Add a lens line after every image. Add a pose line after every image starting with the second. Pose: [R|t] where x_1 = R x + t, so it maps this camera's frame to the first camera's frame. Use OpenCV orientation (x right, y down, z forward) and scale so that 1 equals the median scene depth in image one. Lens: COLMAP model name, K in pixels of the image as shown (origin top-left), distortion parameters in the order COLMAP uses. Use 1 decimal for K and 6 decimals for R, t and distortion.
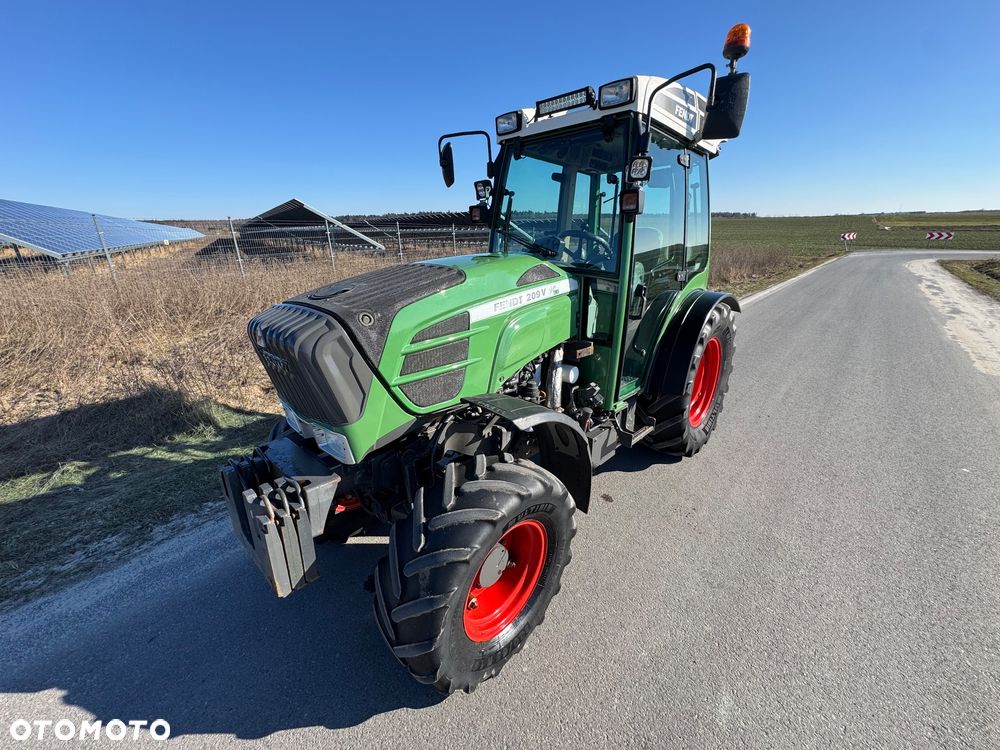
lens RADIAL K [[406.5, 0, 501.1], [0, 406.5, 373.7], [0, 0, 1]] dist [-0.001184, -0.000308]
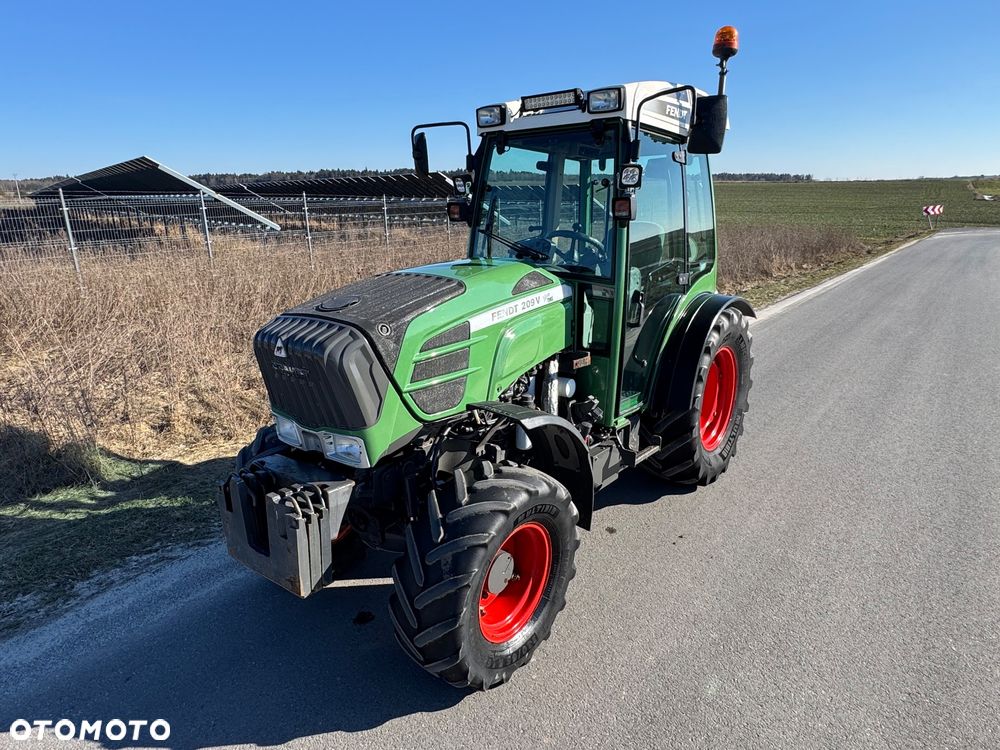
lens RADIAL K [[626.5, 0, 497.4], [0, 626.5, 374.7], [0, 0, 1]] dist [-0.001492, -0.000088]
pose [[0.996719, -0.018451, 0.078812, -0.097689], [0.023355, 0.997818, -0.061756, 0.057261], [-0.077501, 0.063394, 0.994975, -0.402770]]
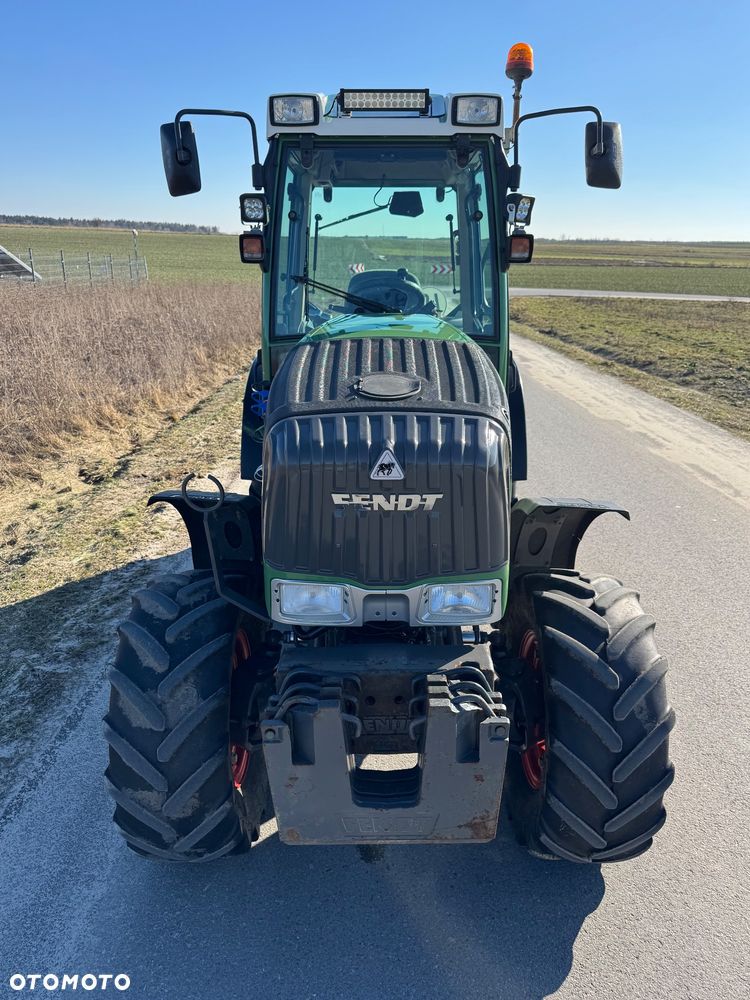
lens RADIAL K [[728.0, 0, 380.8], [0, 728.0, 499.9], [0, 0, 1]] dist [0.005227, -0.000227]
pose [[0.734636, -0.191038, 0.651011, -0.821042], [0.195873, 0.978401, 0.066077, -0.069239], [-0.649572, 0.078973, 0.756187, 0.097003]]
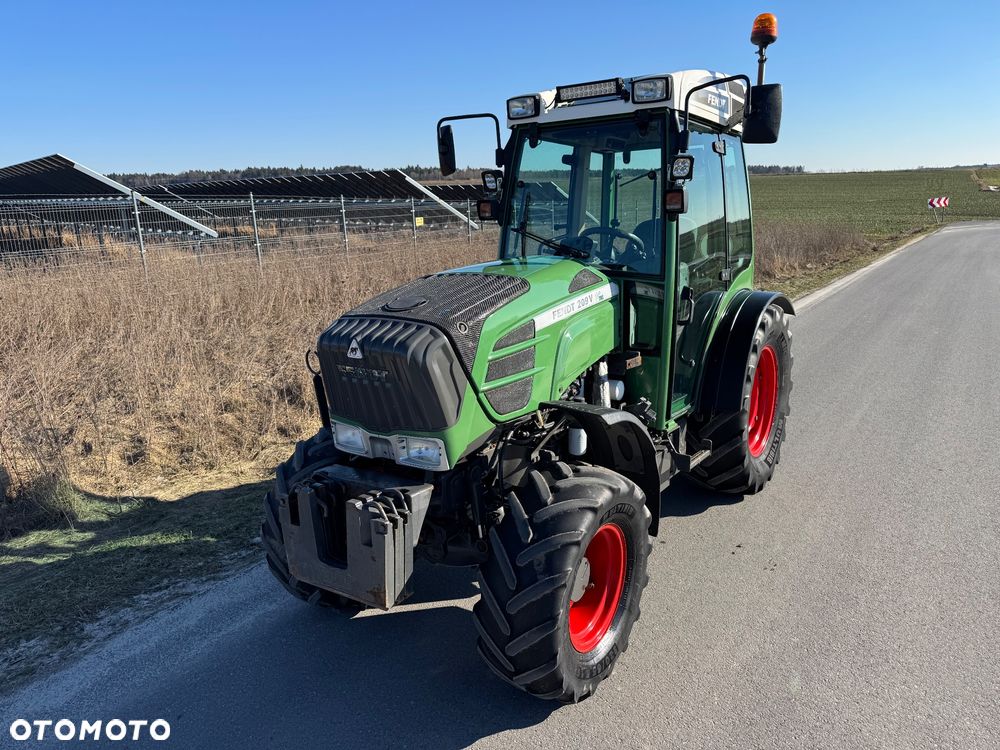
lens RADIAL K [[711.3, 0, 498.4], [0, 711.3, 374.3], [0, 0, 1]] dist [0.118956, -0.180896]
pose [[0.989645, -0.044568, 0.136445, -0.295286], [0.057706, 0.993909, -0.093893, 0.099885], [-0.131430, 0.100795, 0.986188, -0.496205]]
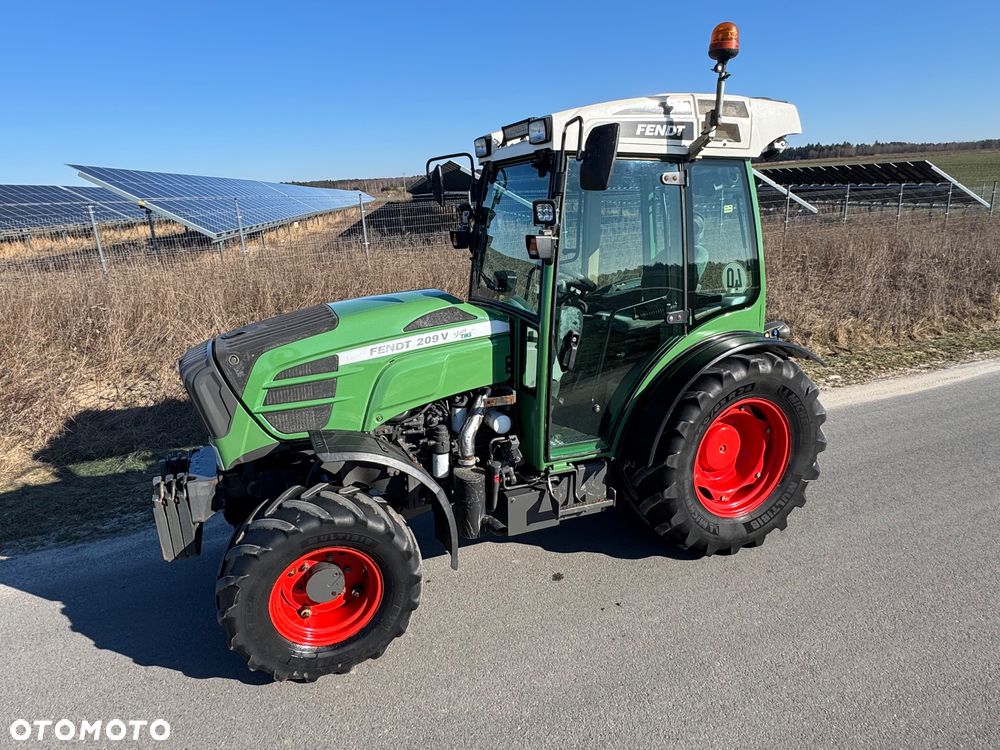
lens RADIAL K [[626.5, 0, 497.4], [0, 626.5, 374.7], [0, 0, 1]] dist [-0.001492, -0.000088]
pose [[0.908946, 0.092503, -0.406521, 0.744729], [-0.108125, 0.994015, -0.015572, -0.086649], [0.402648, 0.058109, 0.913509, -0.290333]]
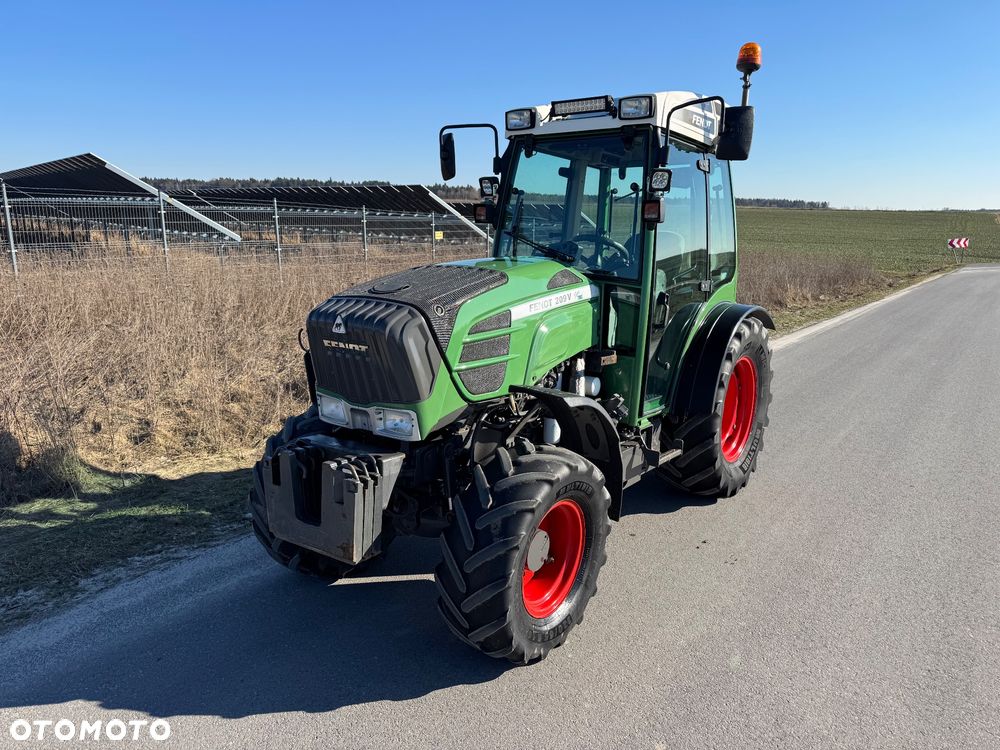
lens RADIAL K [[710.1, 0, 508.2], [0, 710.1, 374.7], [0, 0, 1]] dist [0.135768, -0.210980]
pose [[0.991929, 0.008413, 0.126519, -0.232094], [0.007086, 0.992559, -0.121558, 0.176702], [-0.126600, 0.121473, 0.984488, -0.595641]]
